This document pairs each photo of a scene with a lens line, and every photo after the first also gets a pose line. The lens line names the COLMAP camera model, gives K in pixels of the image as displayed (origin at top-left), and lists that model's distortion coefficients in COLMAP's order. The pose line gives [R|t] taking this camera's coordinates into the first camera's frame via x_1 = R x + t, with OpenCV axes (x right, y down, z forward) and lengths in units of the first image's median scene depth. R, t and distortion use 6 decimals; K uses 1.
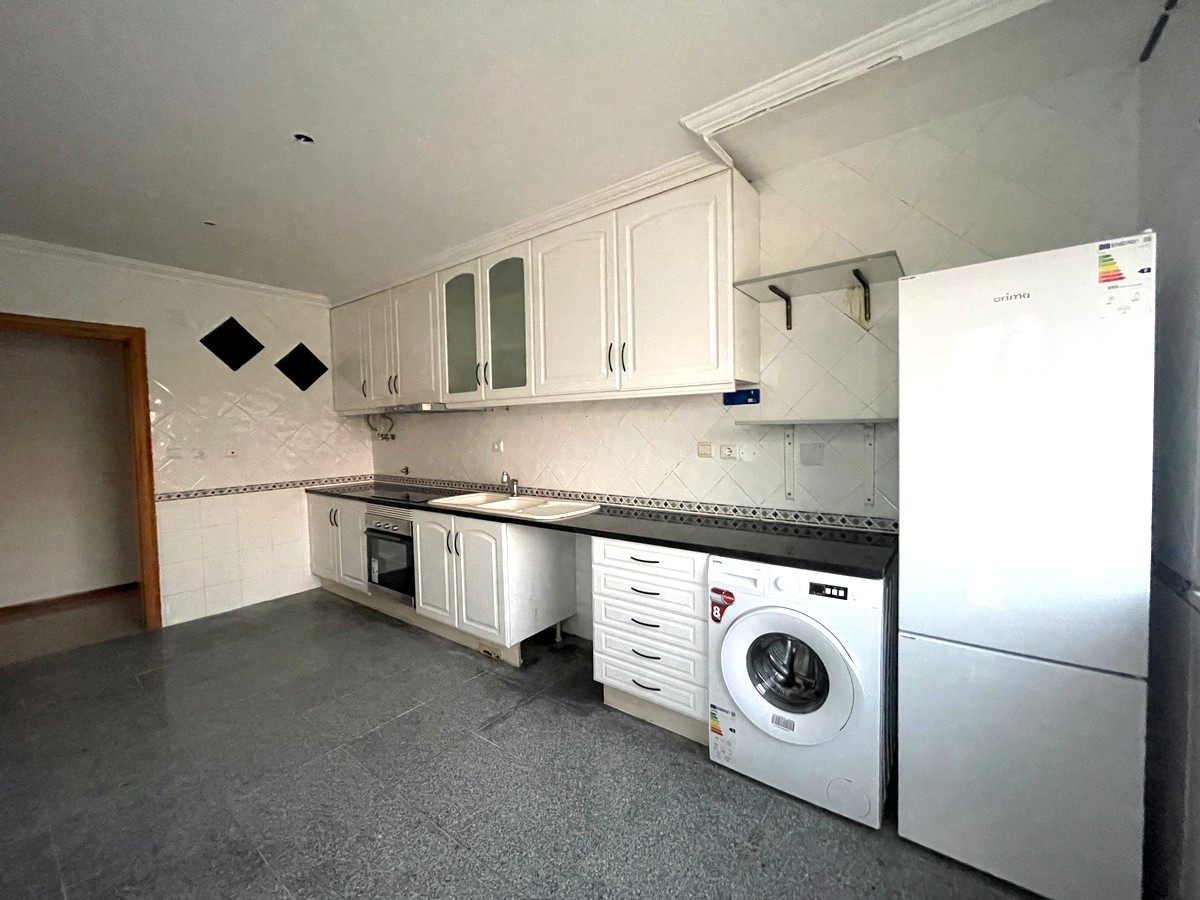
lens RADIAL K [[480.9, 0, 600.0], [0, 480.9, 450.0], [0, 0, 1]] dist [-0.001605, -0.000054]
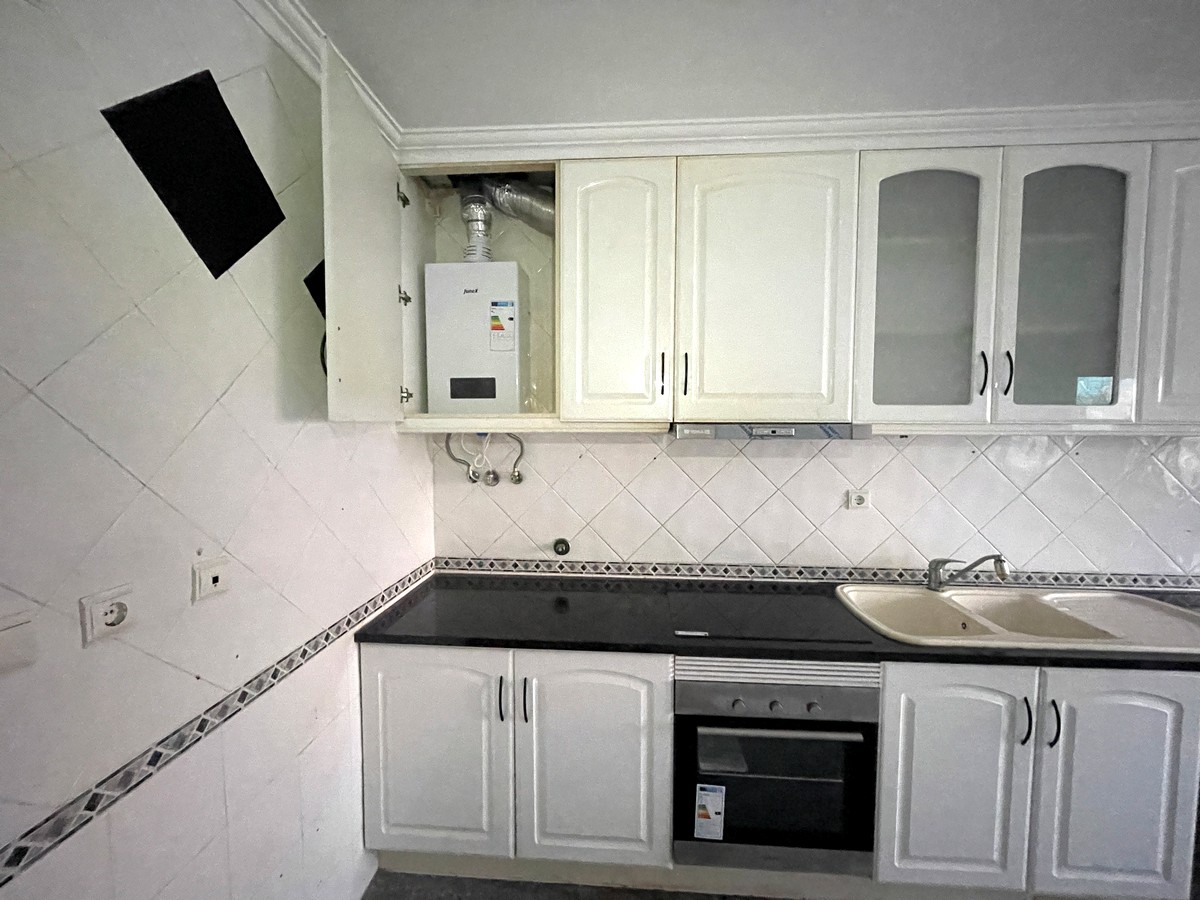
lens RADIAL K [[570.7, 0, 600.0], [0, 570.7, 442.7], [0, 0, 1]] dist [-0.002614, -0.000258]
pose [[0.836440, 0.045936, 0.546130, -0.490031], [-0.001280, 0.996642, -0.081869, -0.008103], [-0.548057, 0.067779, 0.833691, 0.376302]]
